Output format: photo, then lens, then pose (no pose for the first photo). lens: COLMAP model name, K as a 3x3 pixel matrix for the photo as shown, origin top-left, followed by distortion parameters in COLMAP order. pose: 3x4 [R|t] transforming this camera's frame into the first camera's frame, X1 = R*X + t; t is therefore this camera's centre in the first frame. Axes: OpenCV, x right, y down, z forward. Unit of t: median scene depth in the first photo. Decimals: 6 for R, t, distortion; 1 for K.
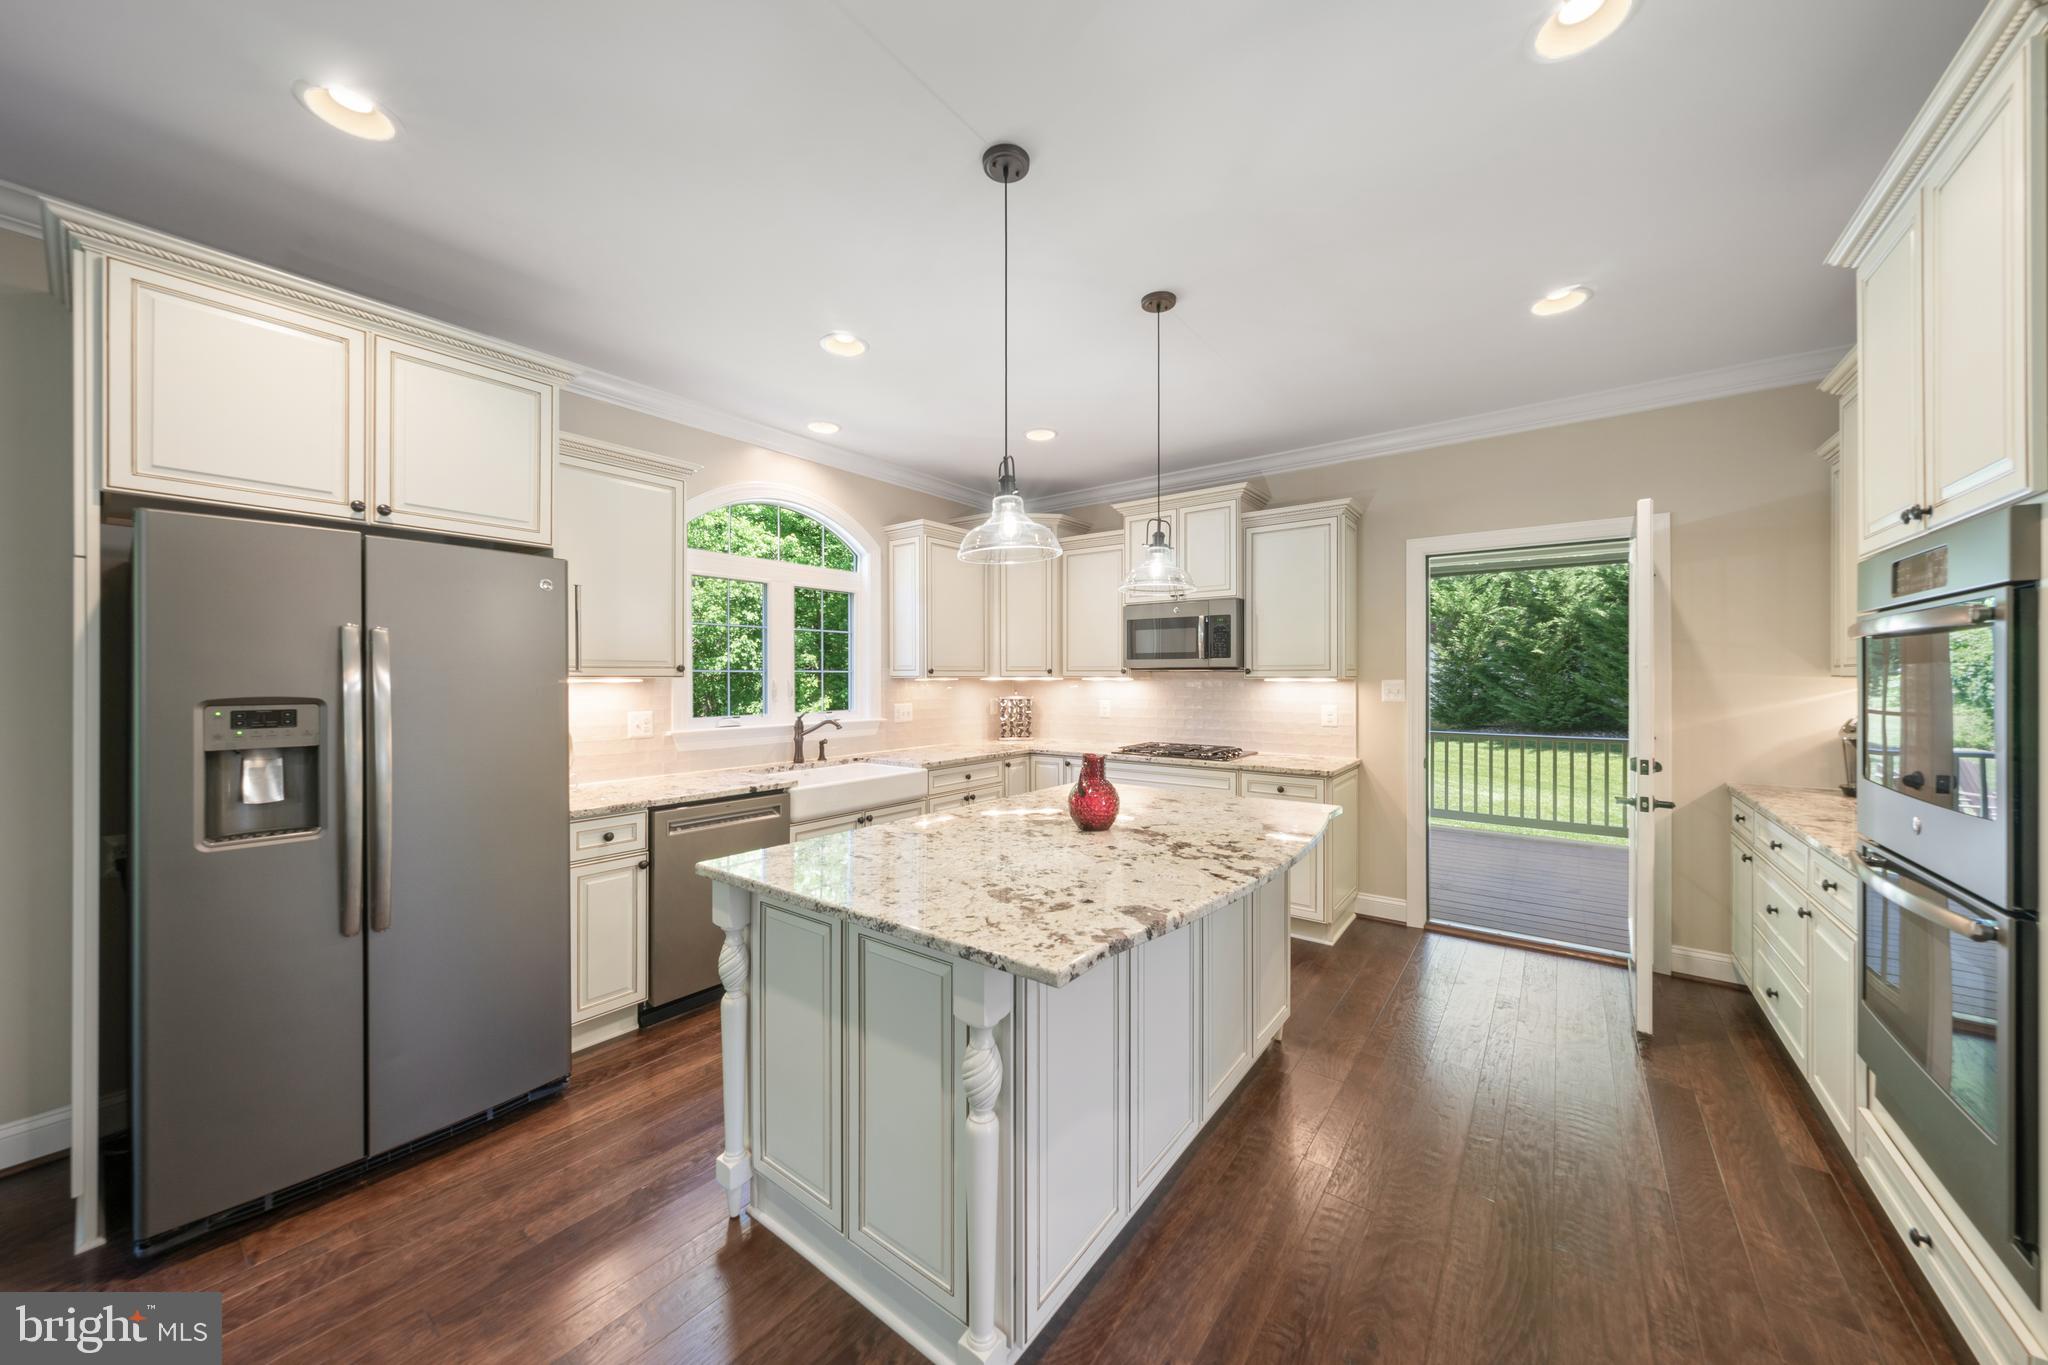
lens RADIAL K [[705.1, 0, 1018.0], [0, 705.1, 675.4], [0, 0, 1]] dist [-0.000259, 0.000060]
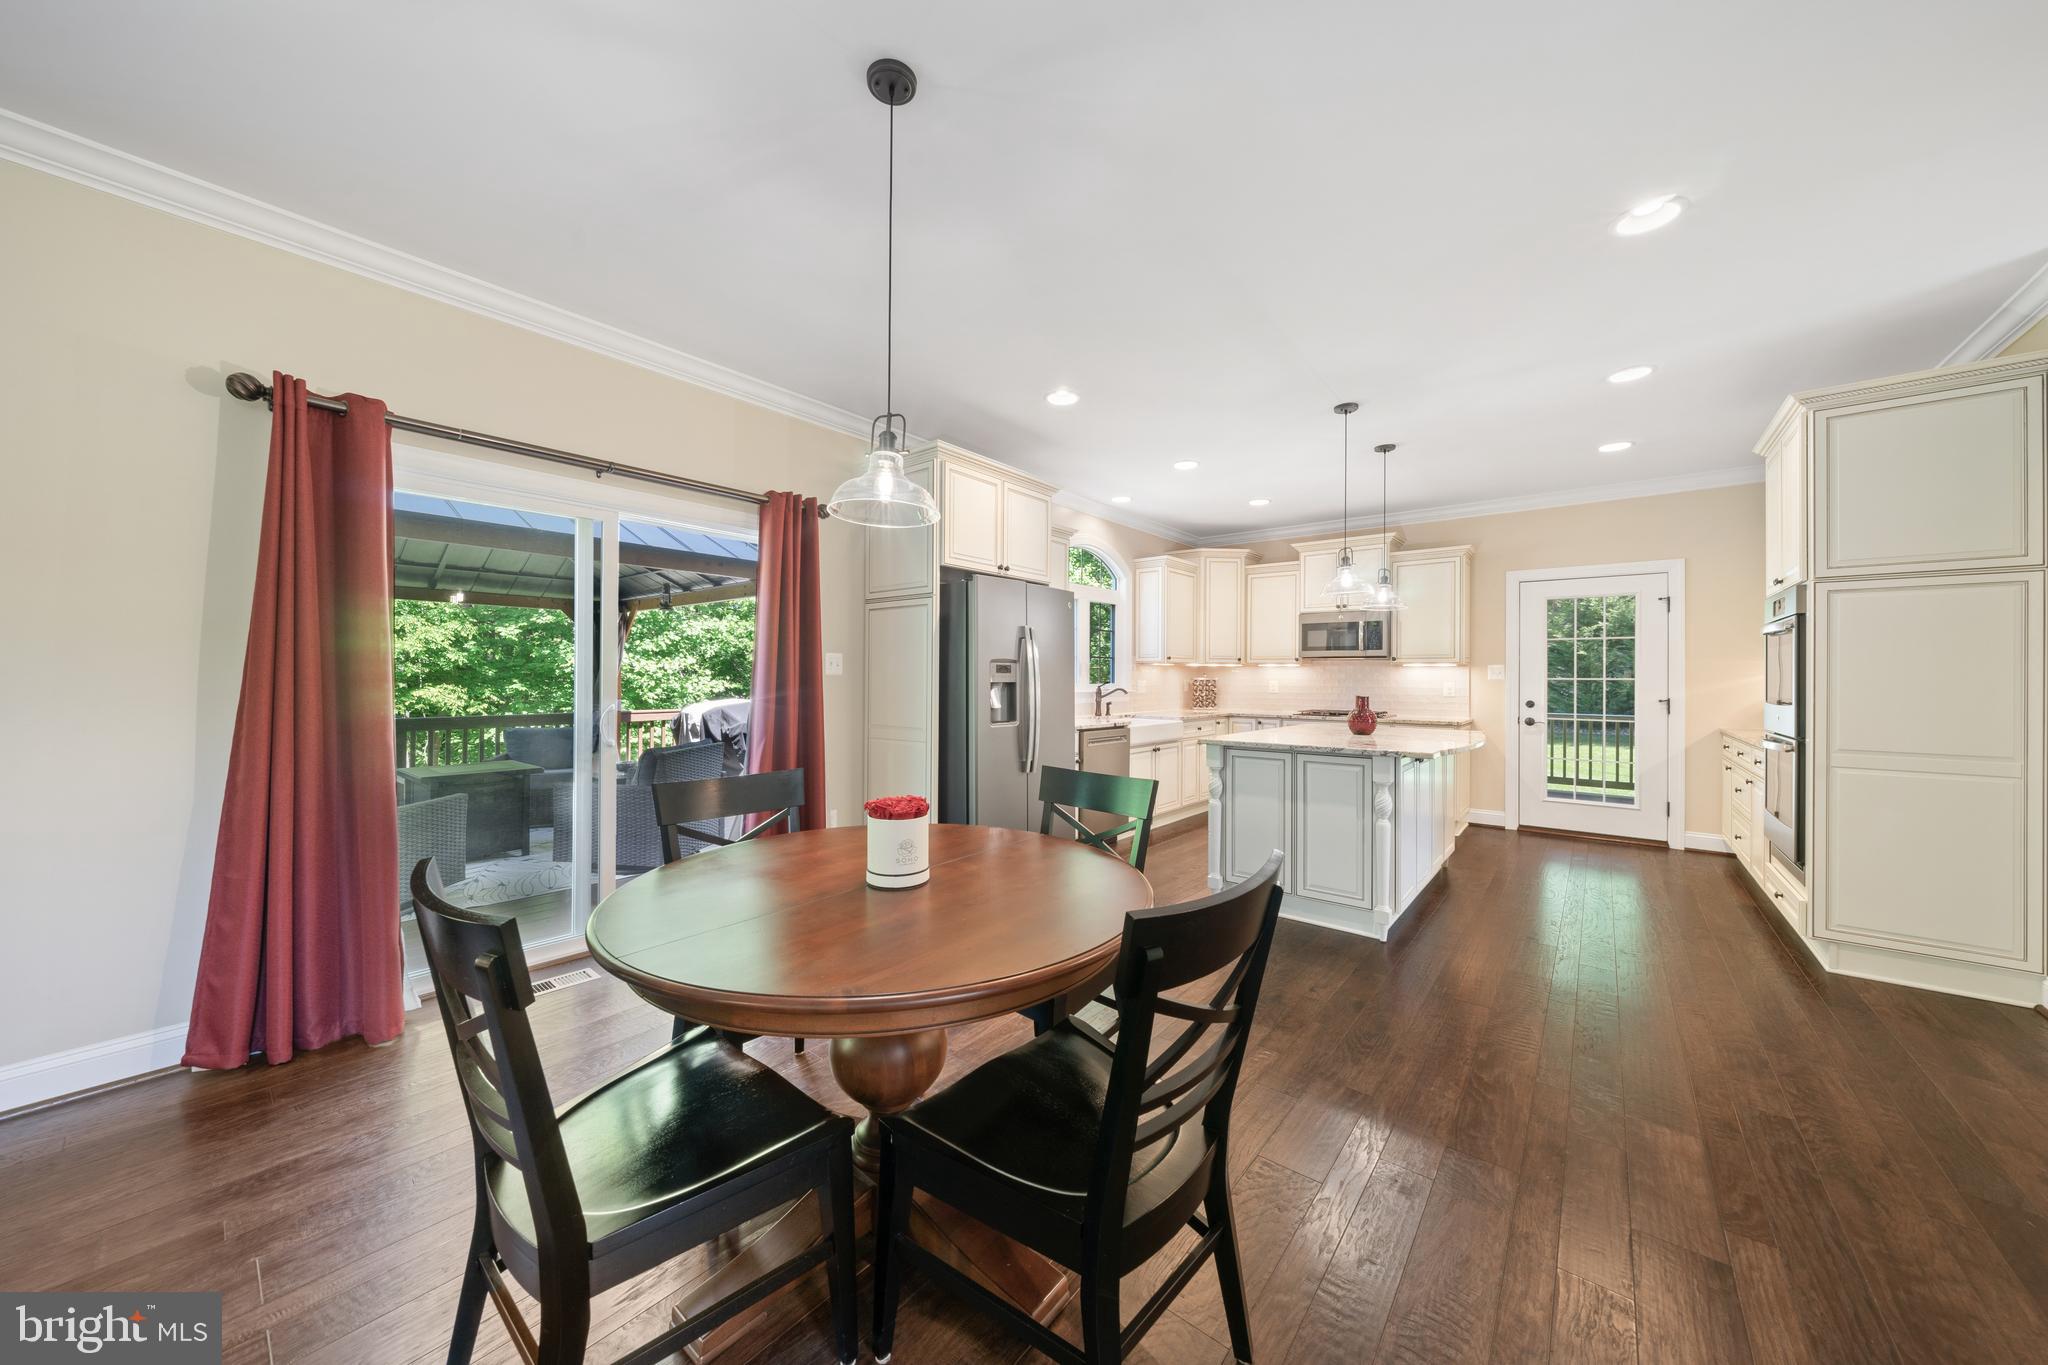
lens RADIAL K [[696.4, 0, 1020.4], [0, 696.4, 672.9], [0, 0, 1]] dist [0.000099, -0.000017]
pose [[0.999178, 0.007860, -0.039759, -0.420304], [-0.007998, 0.999962, -0.003326, 0.036410], [0.039731, 0.003642, 0.999204, -0.520255]]
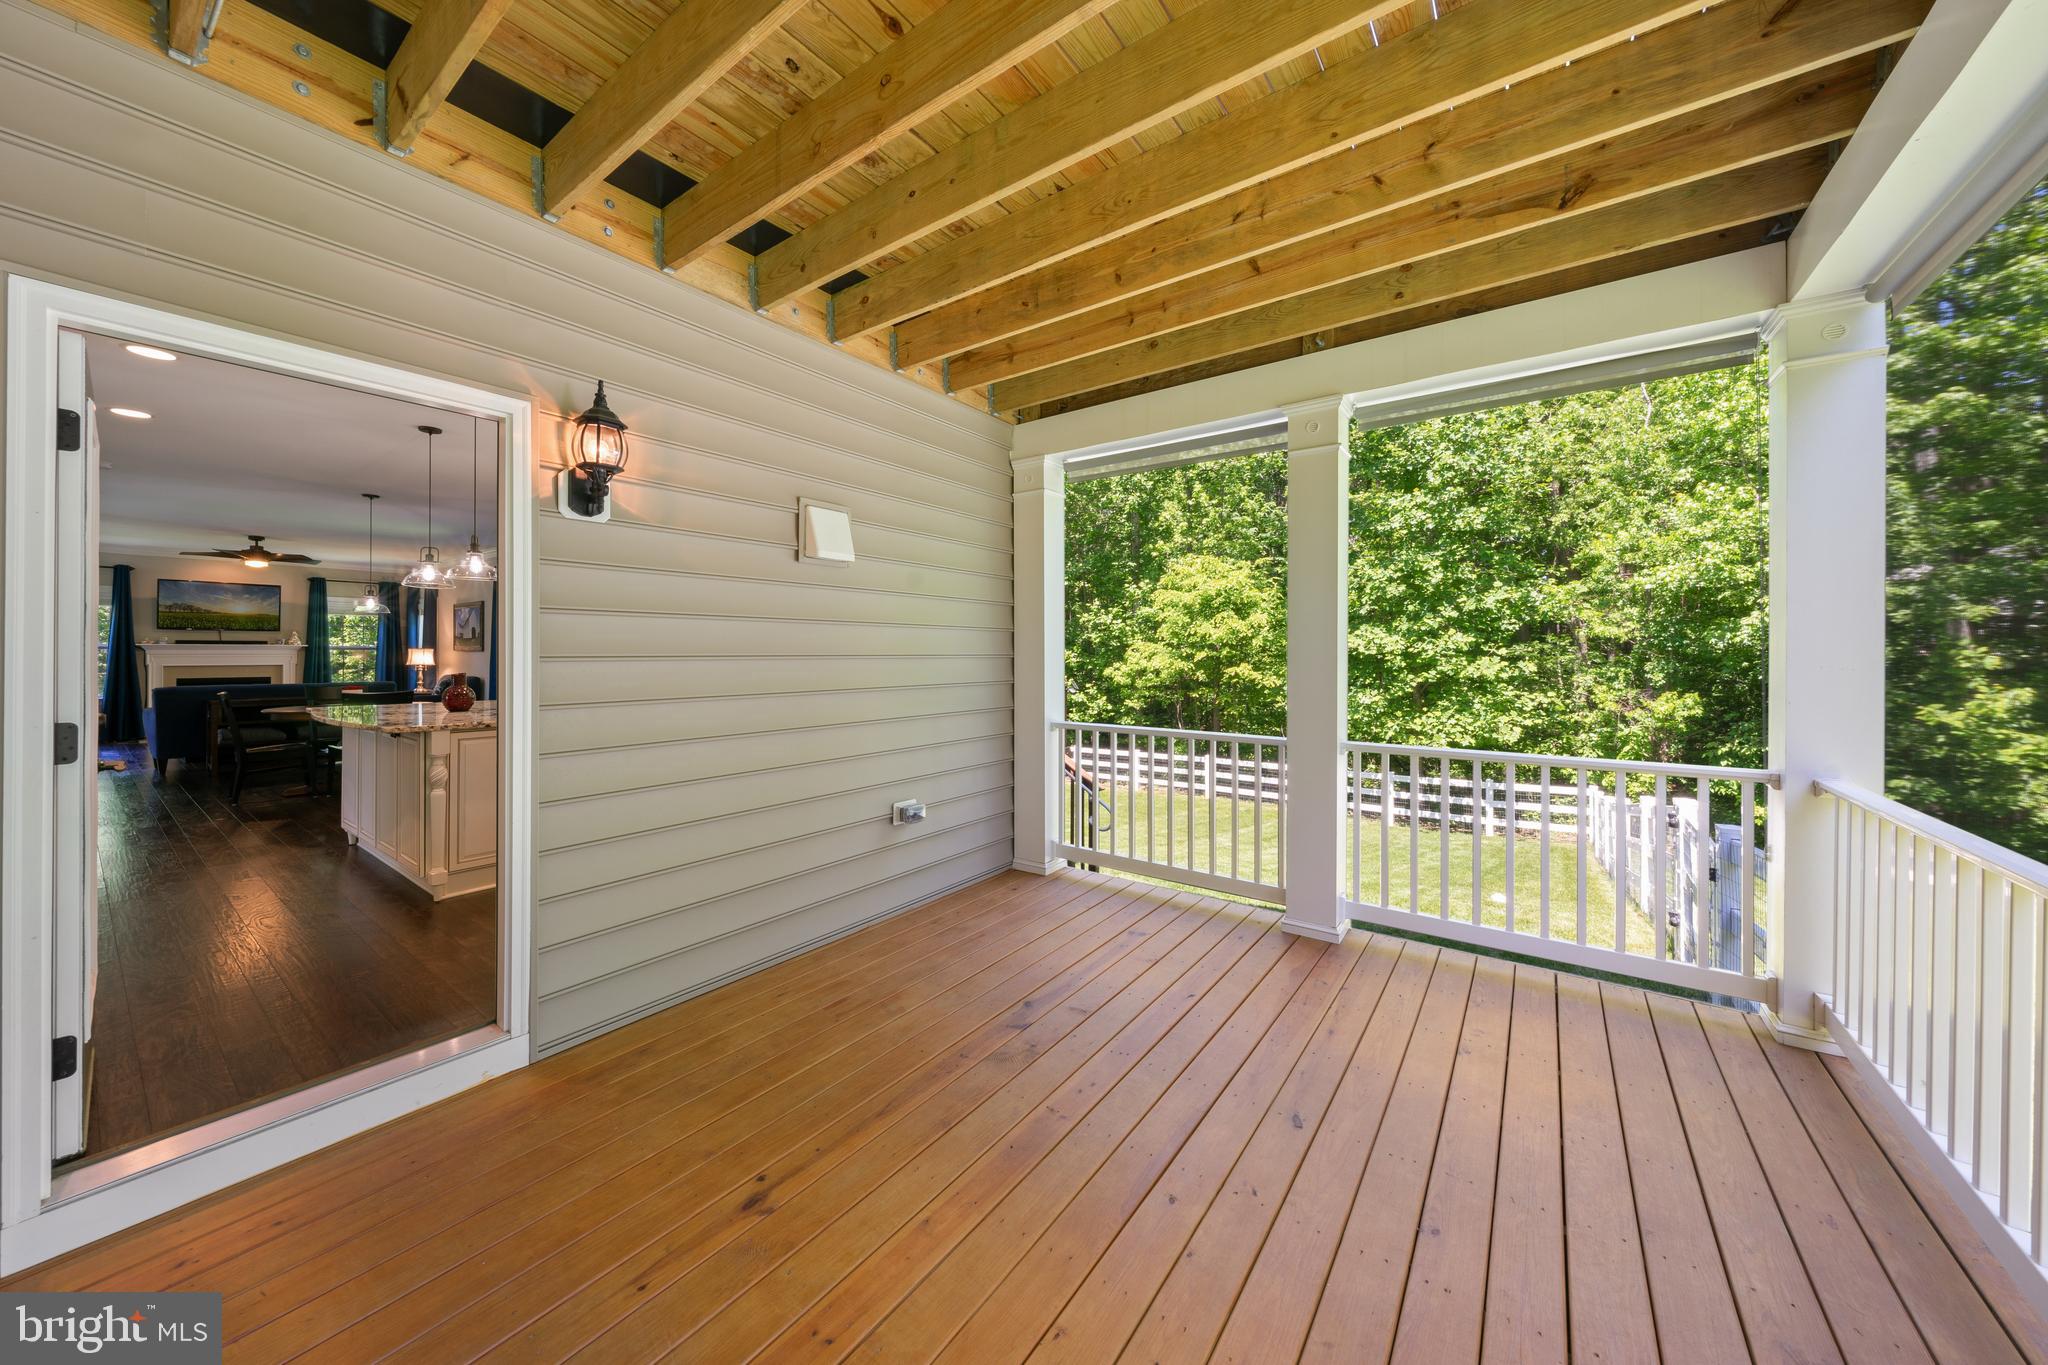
lens RADIAL K [[714.7, 0, 1013.0], [0, 714.7, 655.9], [0, 0, 1]] dist [-0.002675, -0.000147]
pose [[0.012062, 0.005424, -0.999913, 1.188461], [-0.000098, 0.999985, 0.005424, 0.029697], [0.999927, 0.000033, 0.012063, 1.420293]]
